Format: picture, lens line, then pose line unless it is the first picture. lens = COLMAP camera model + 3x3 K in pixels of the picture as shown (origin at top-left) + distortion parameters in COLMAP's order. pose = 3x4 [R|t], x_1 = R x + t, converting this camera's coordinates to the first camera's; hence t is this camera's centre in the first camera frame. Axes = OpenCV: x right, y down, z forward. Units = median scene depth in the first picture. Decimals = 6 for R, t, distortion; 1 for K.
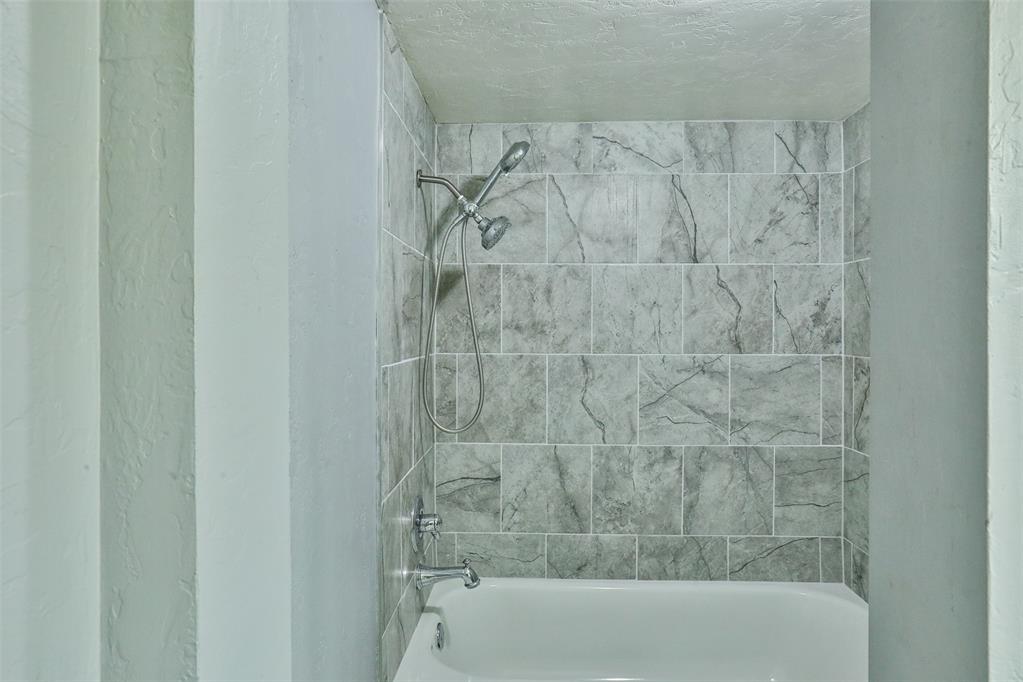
lens RADIAL K [[596.7, 0, 514.7], [0, 596.7, 333.3], [0, 0, 1]] dist [-0.046747, 0.038590]
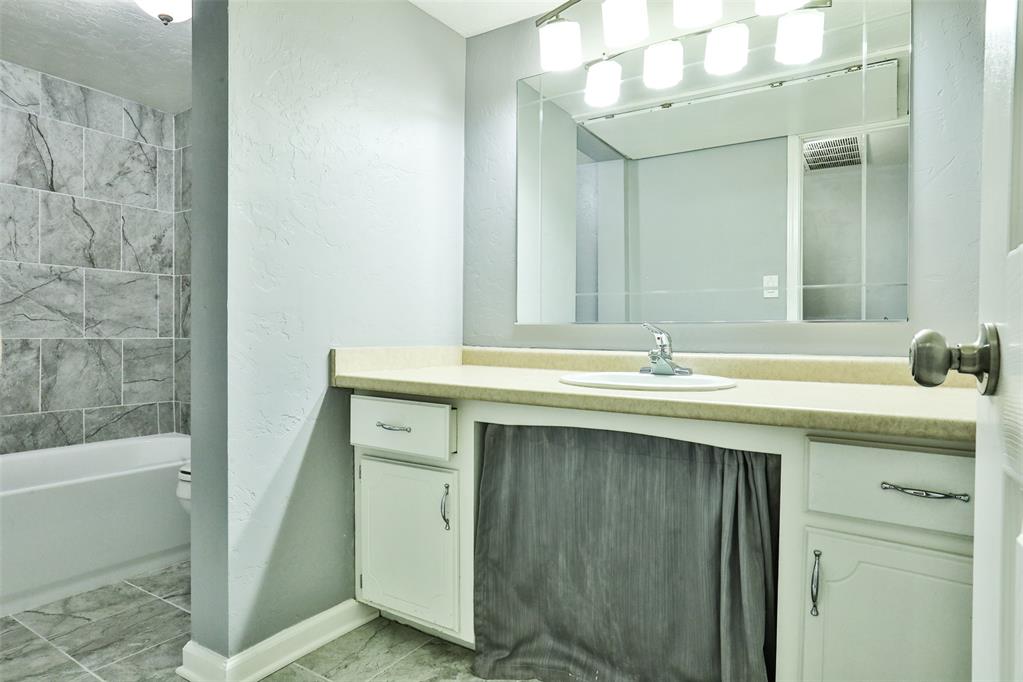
lens RADIAL K [[596.7, 0, 517.6], [0, 596.7, 334.8], [0, 0, 1]] dist [-0.046747, 0.038590]
pose [[0.506067, 0.003986, 0.862485, -0.263182], [0.006210, 0.999947, -0.008265, 0.198393], [-0.862472, 0.009538, 0.506016, -0.457277]]
